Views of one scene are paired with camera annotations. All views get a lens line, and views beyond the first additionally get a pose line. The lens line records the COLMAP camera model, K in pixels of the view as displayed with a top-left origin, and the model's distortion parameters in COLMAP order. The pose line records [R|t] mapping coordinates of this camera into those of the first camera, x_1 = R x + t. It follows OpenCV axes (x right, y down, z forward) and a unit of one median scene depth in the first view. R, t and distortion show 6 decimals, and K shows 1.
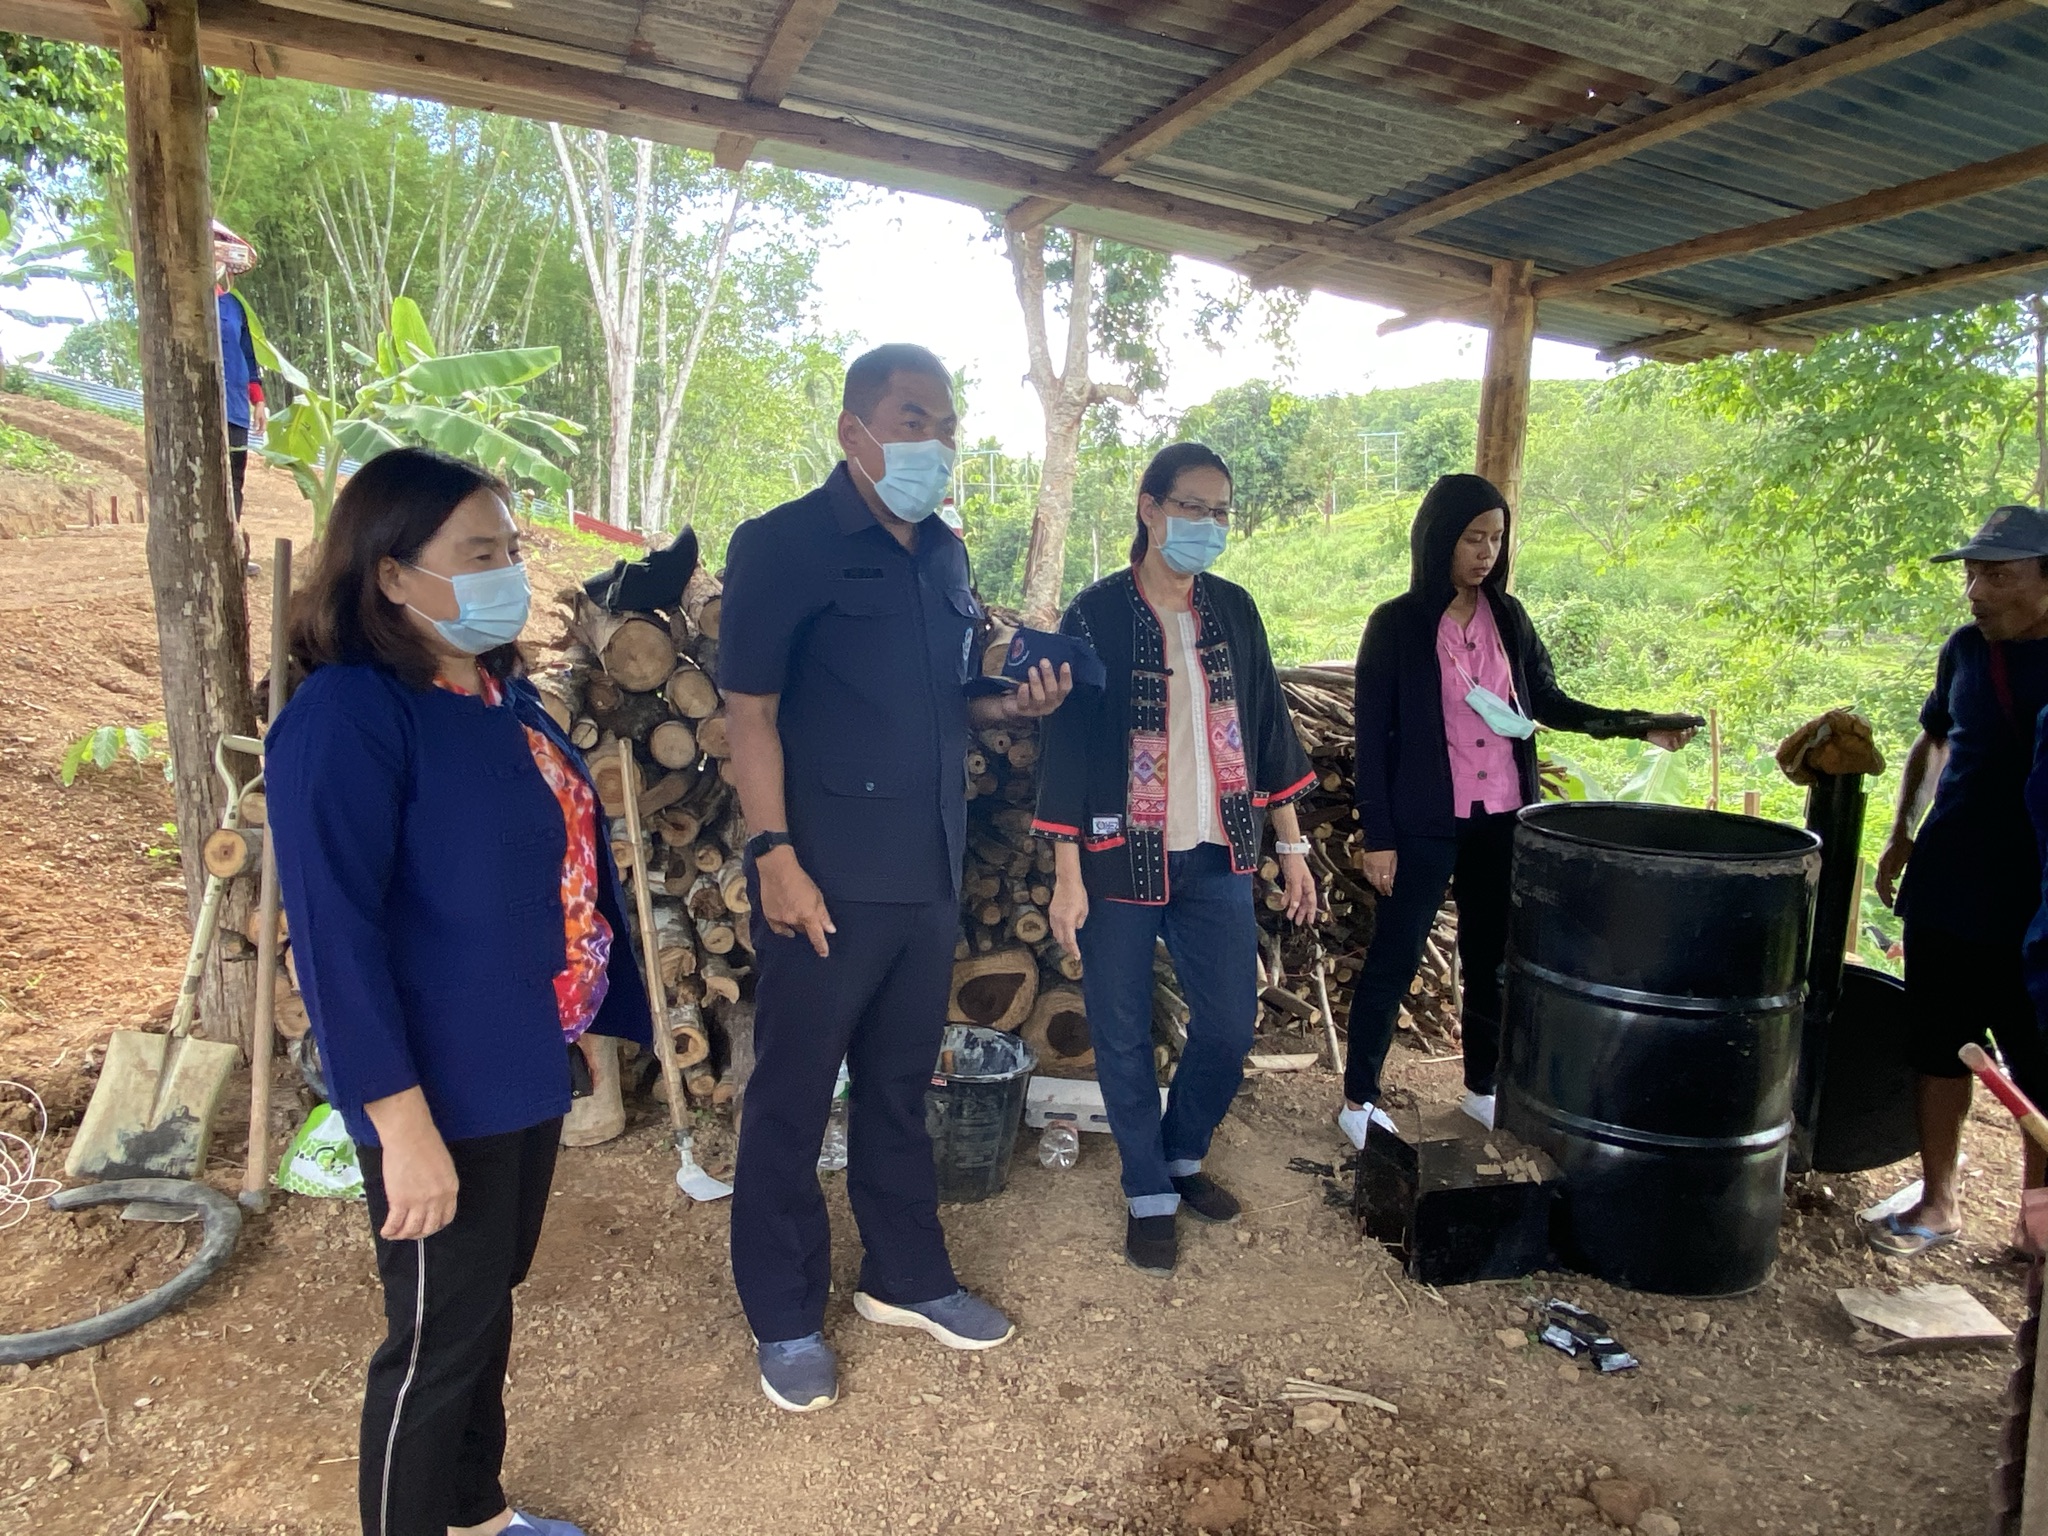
lens RADIAL K [[1684.1, 0, 1014.9], [0, 1684.1, 810.4], [0, 0, 1]] dist [0.001066, -0.011096]
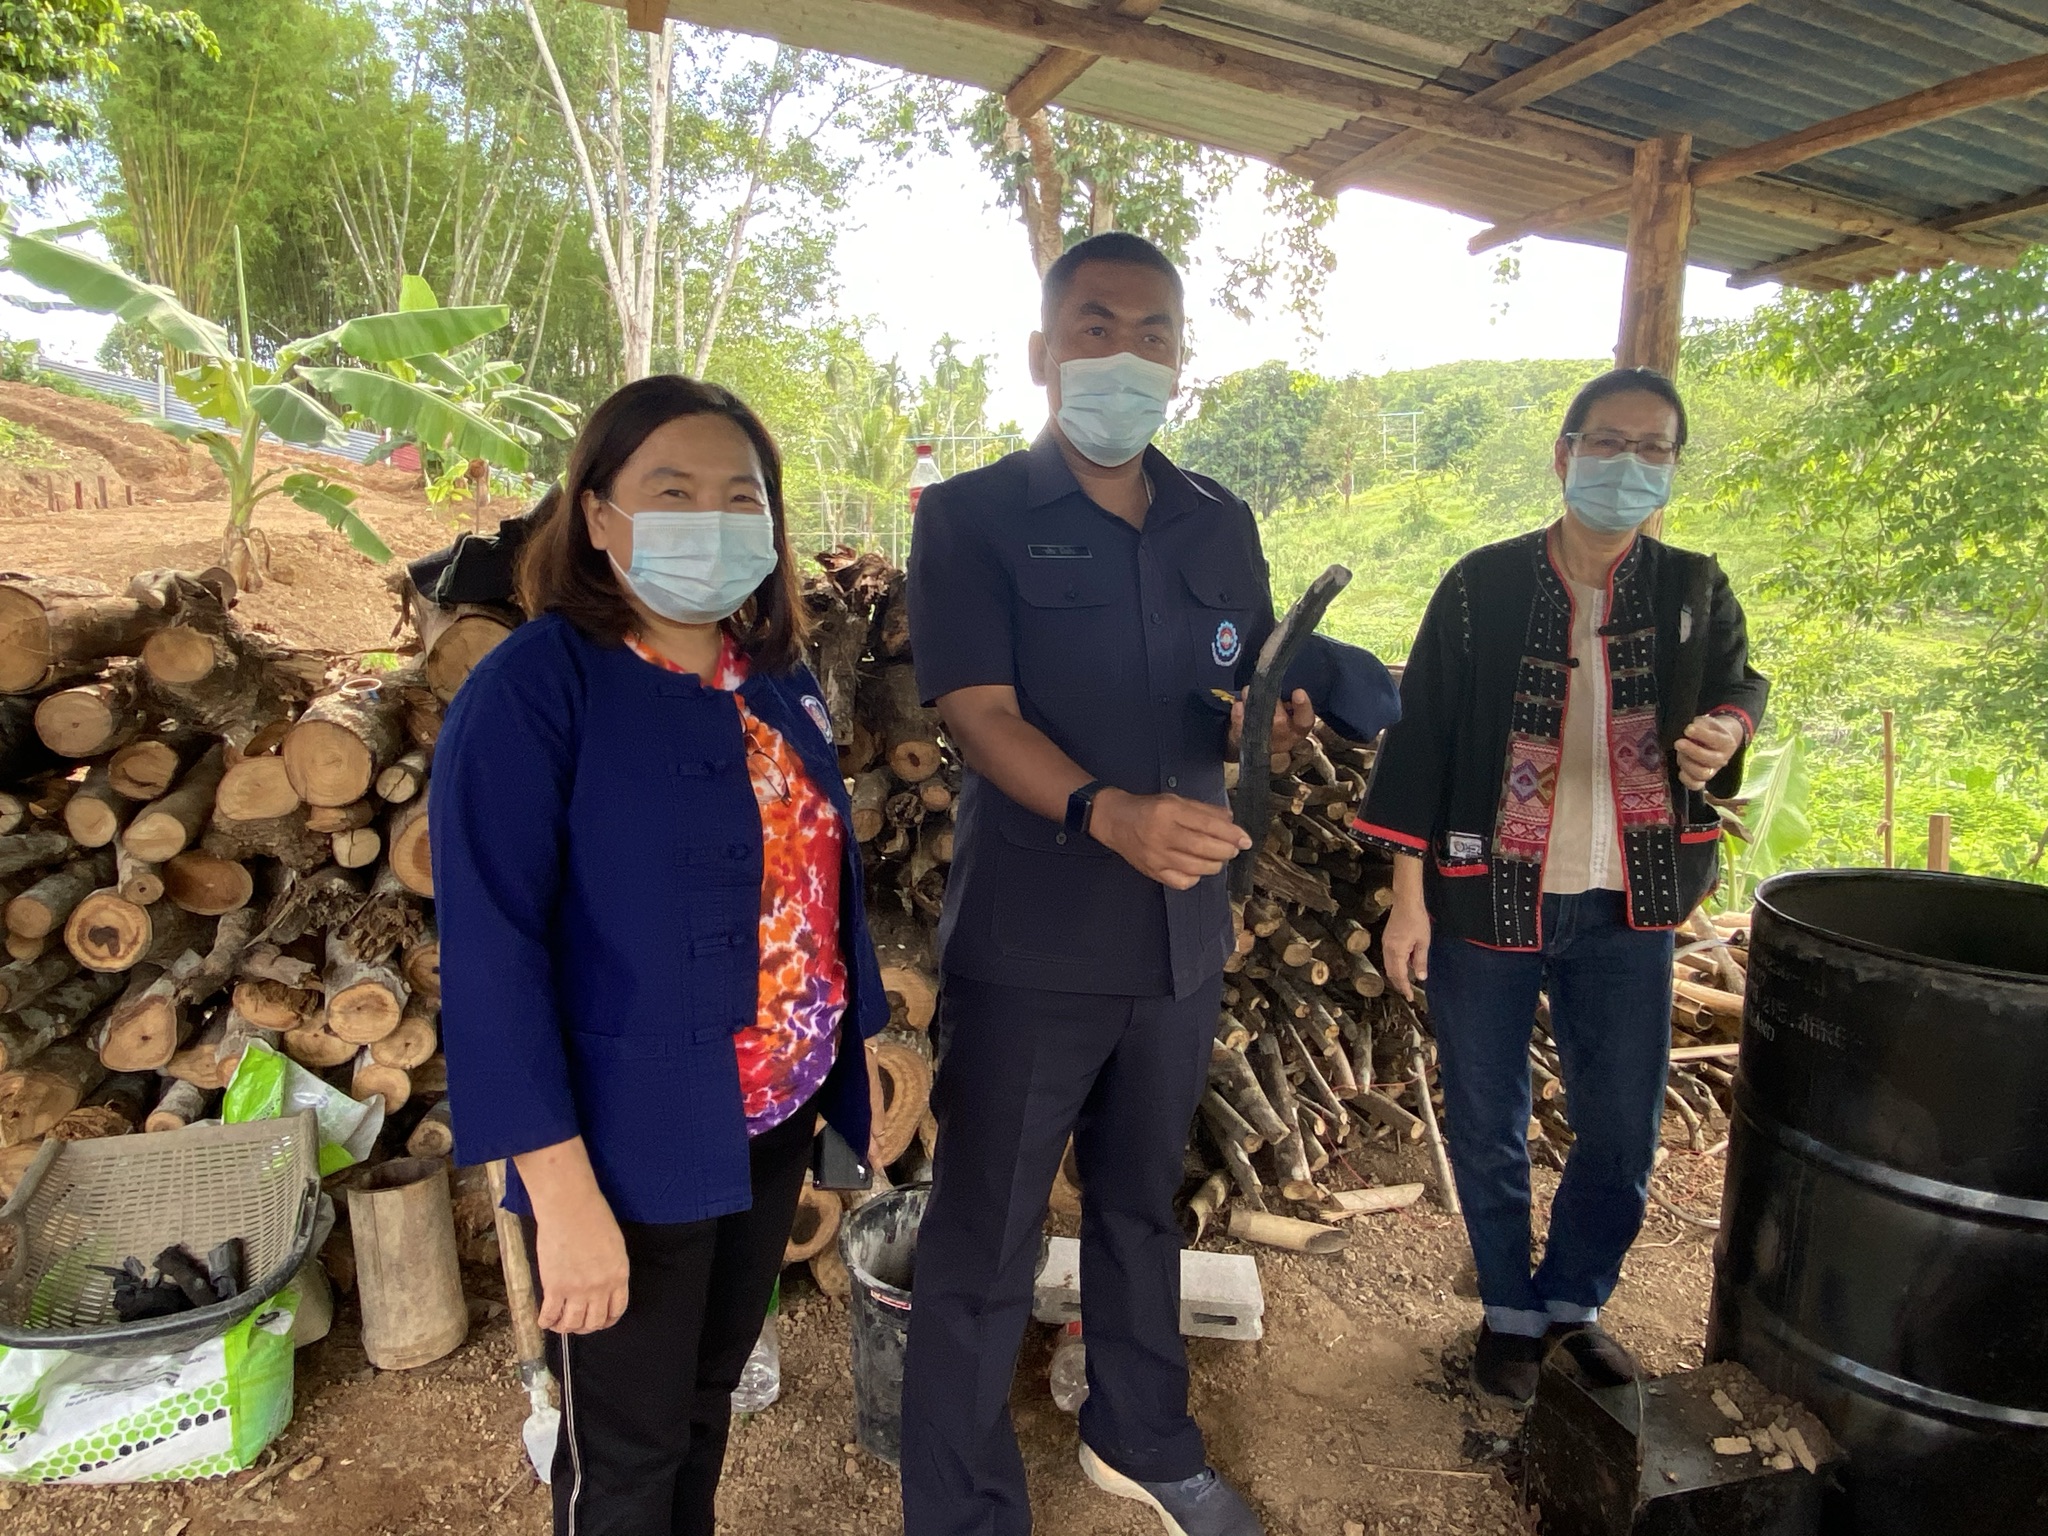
lens RADIAL K [[1333.9, 0, 1024.0], [0, 1333.9, 768.0], [0, 0, 1]] dist [-0.007760, 0.000070]
pose [[0.999832, -0.006193, -0.017279, 0.007284], [0.006440, 0.999878, 0.014262, -0.029389], [0.017188, -0.014371, 0.999749, 0.232275]]
